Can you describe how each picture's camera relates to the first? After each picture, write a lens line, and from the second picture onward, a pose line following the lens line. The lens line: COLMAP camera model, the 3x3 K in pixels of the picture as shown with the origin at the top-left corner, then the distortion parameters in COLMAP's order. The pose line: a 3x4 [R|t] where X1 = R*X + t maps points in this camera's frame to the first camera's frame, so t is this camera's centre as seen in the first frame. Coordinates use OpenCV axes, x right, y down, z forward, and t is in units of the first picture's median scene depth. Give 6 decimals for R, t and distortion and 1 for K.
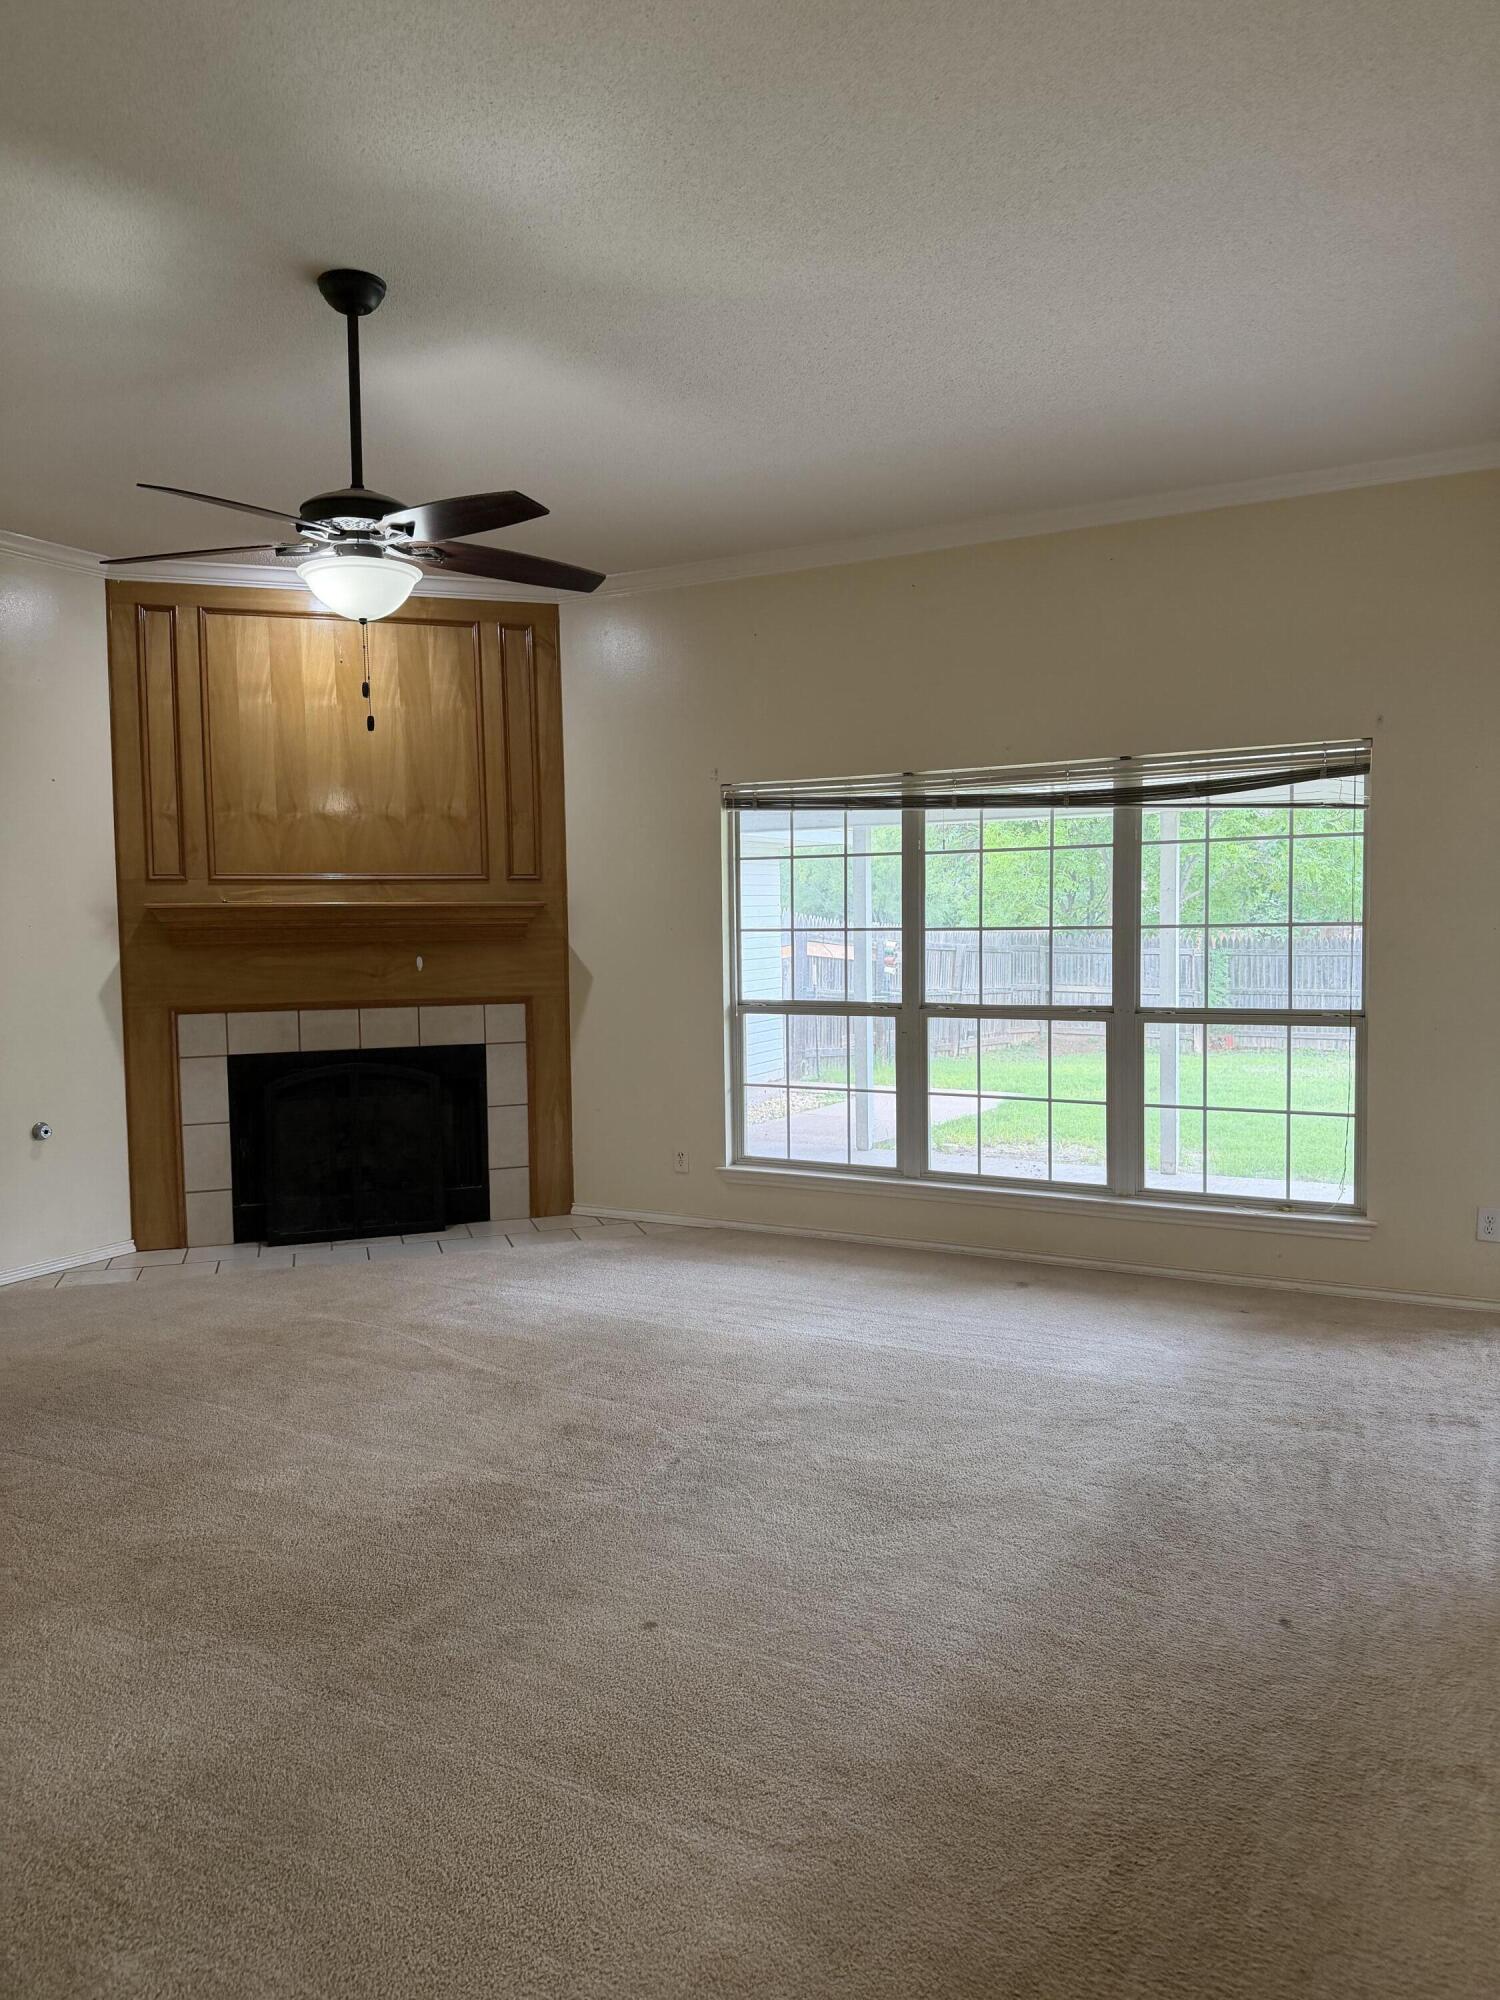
lens RADIAL K [[1387.2, 0, 739.8], [0, 1387.2, 1000.3], [0, 0, 1]] dist [0.119632, -0.218601]
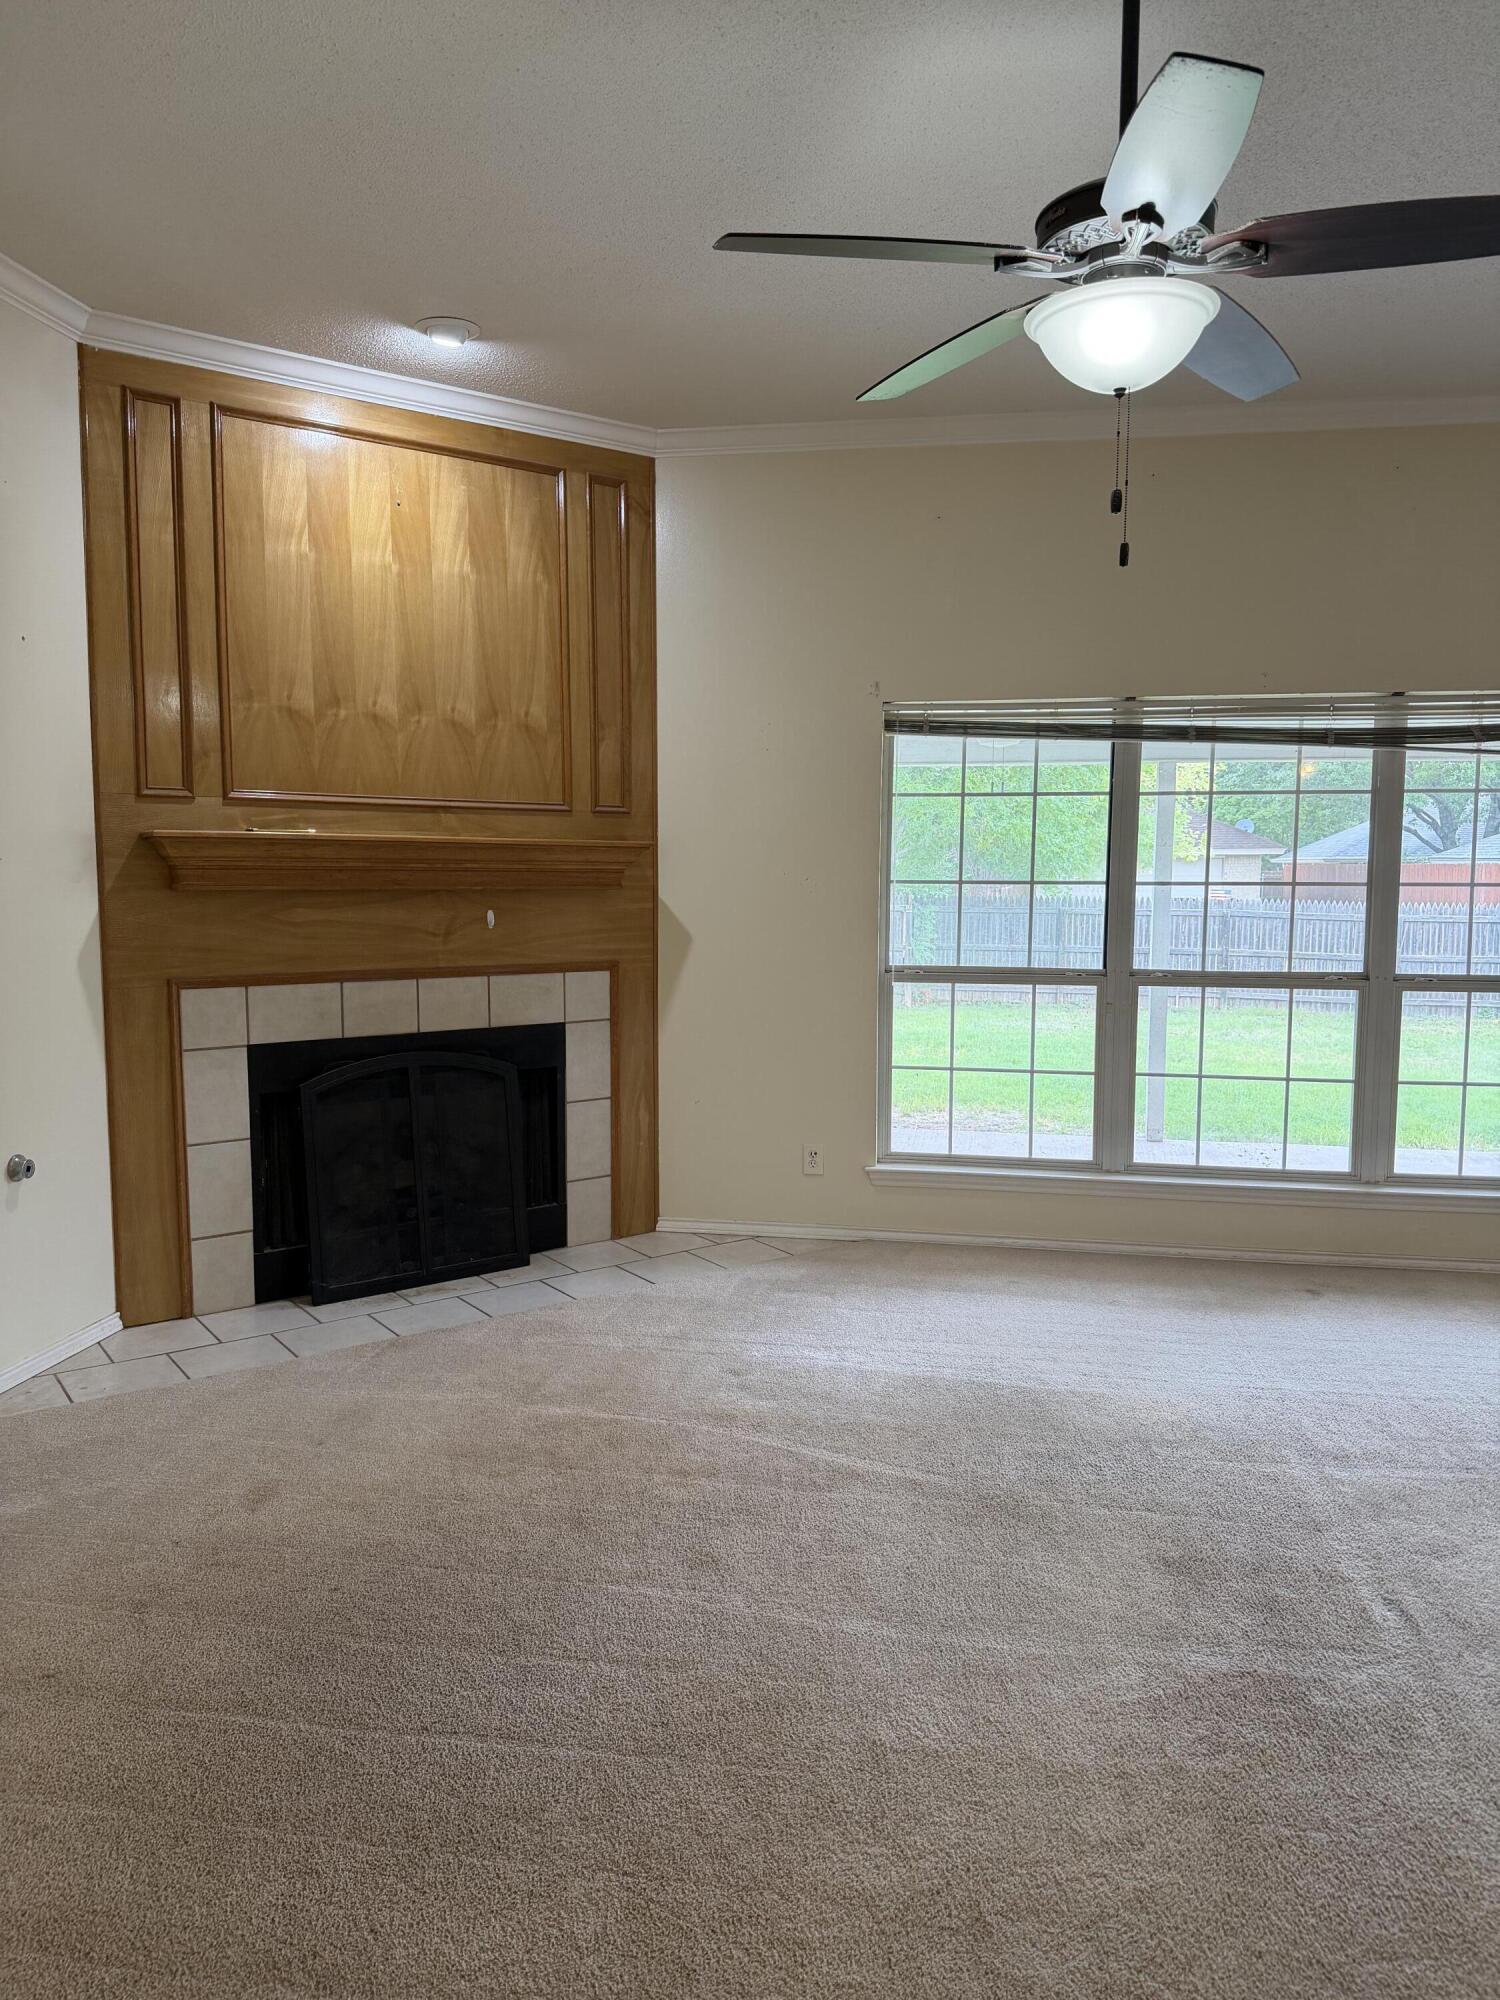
lens RADIAL K [[1387.2, 0, 739.8], [0, 1387.2, 1000.3], [0, 0, 1]] dist [0.119632, -0.218601]
pose [[0.948691, -0.010231, 0.316038, -0.353687], [0.000347, 0.999509, 0.031315, -0.005869], [-0.316203, -0.029599, 0.948230, 0.244255]]
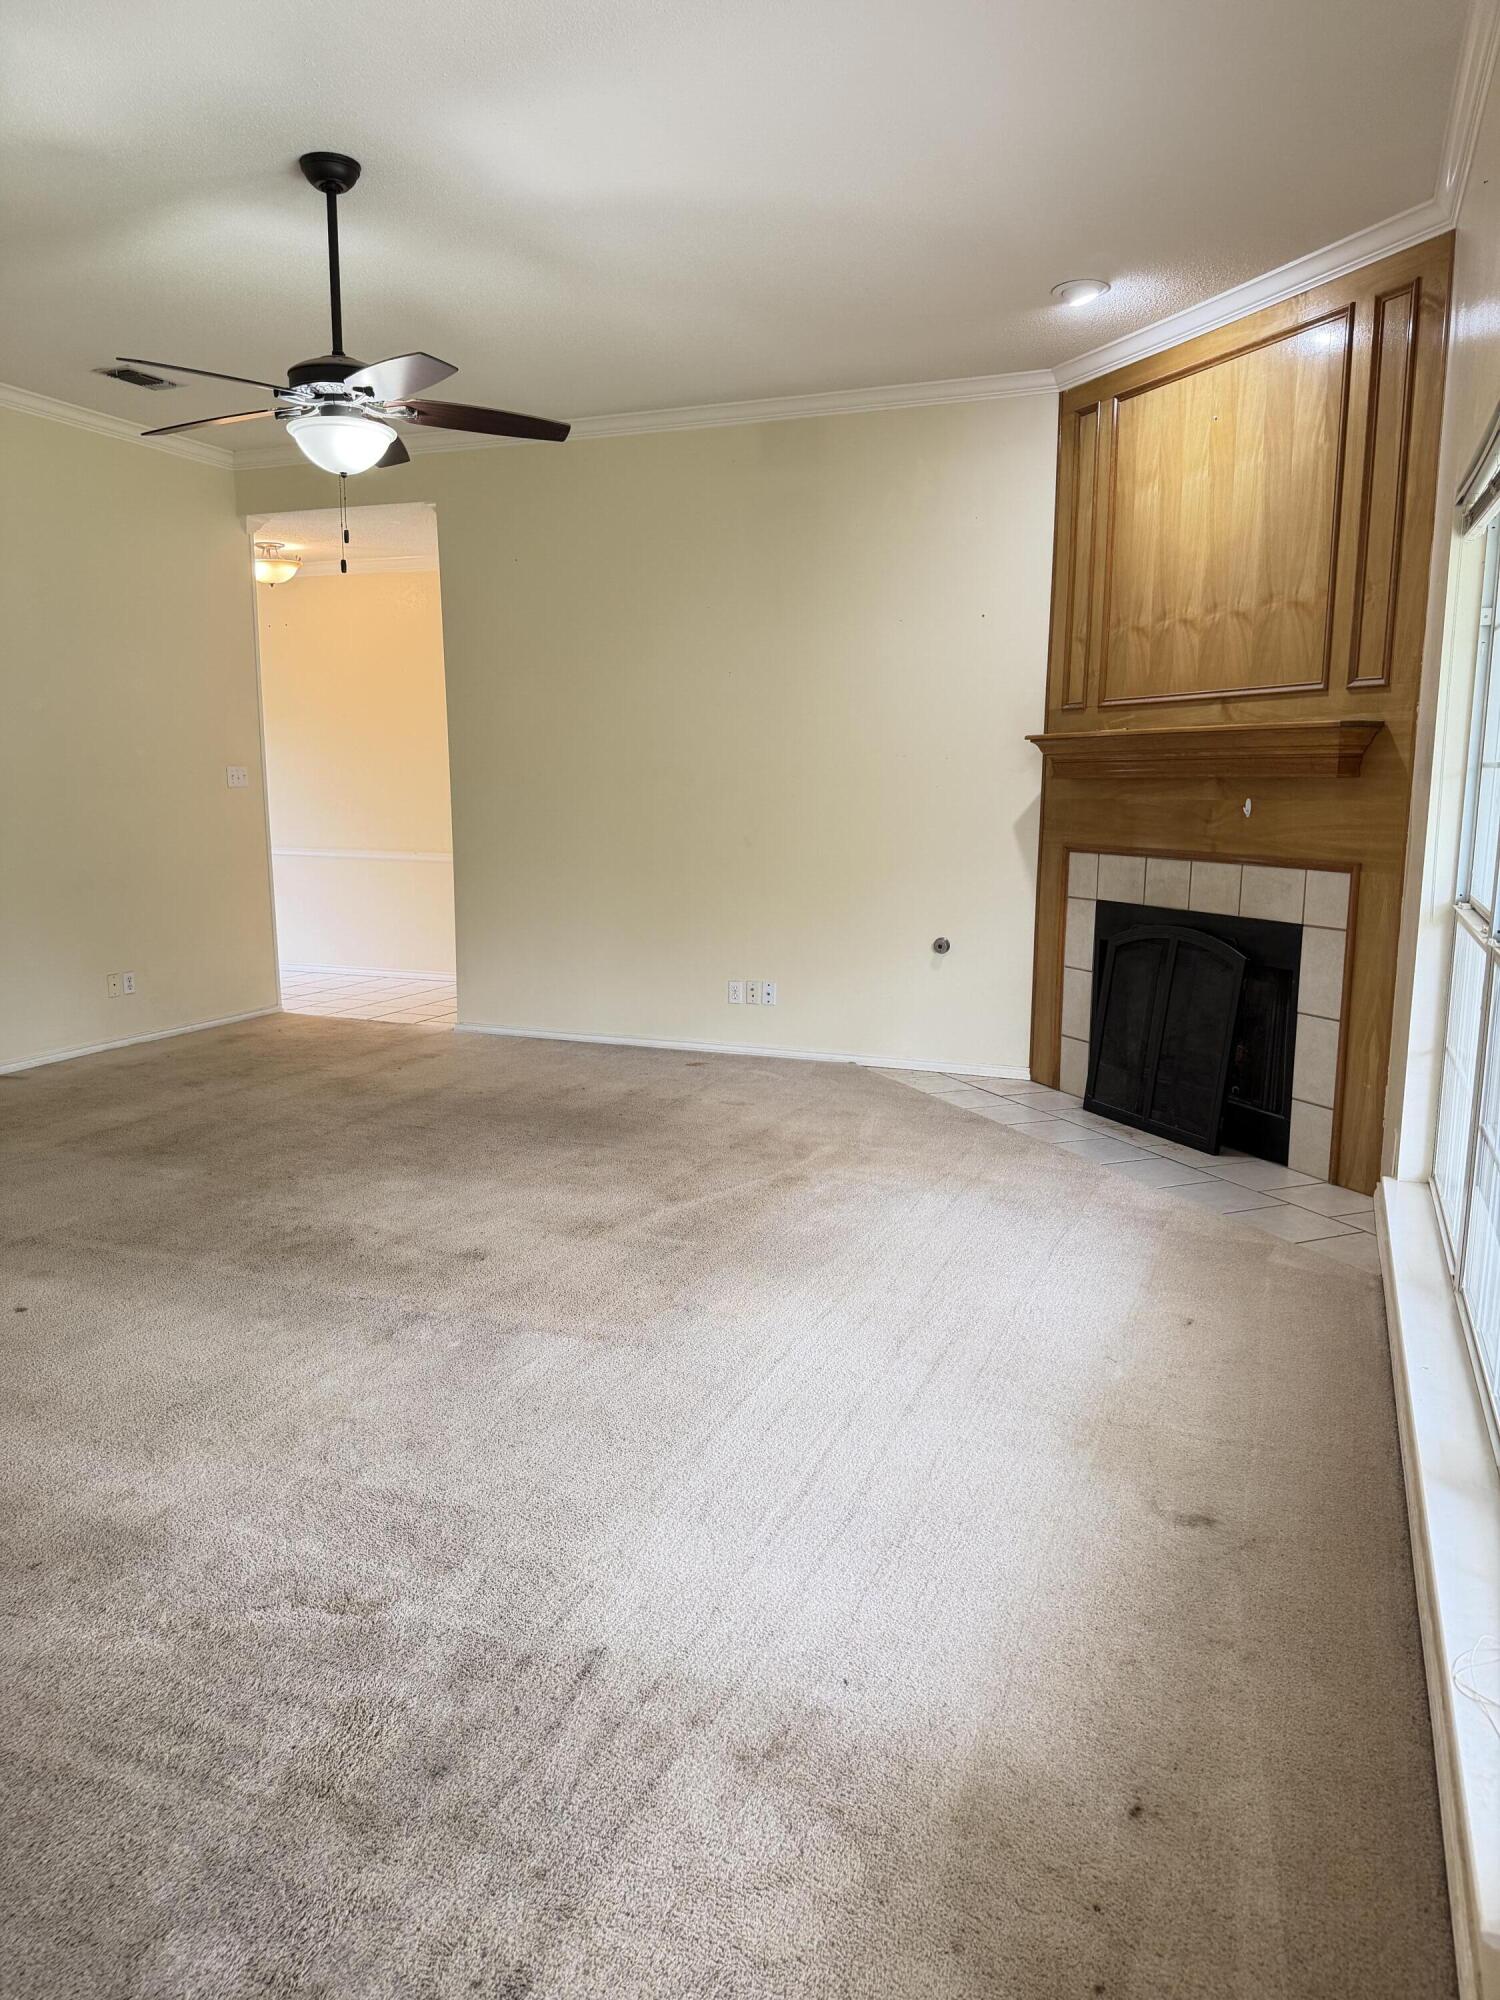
lens RADIAL K [[1387.2, 0, 739.8], [0, 1387.2, 1000.3], [0, 0, 1]] dist [0.119632, -0.218601]
pose [[0.096733, 0.171072, -0.980498, 0.530767], [-0.065052, 0.984099, 0.165282, -0.032679], [0.993182, 0.047795, 0.106323, 0.672983]]
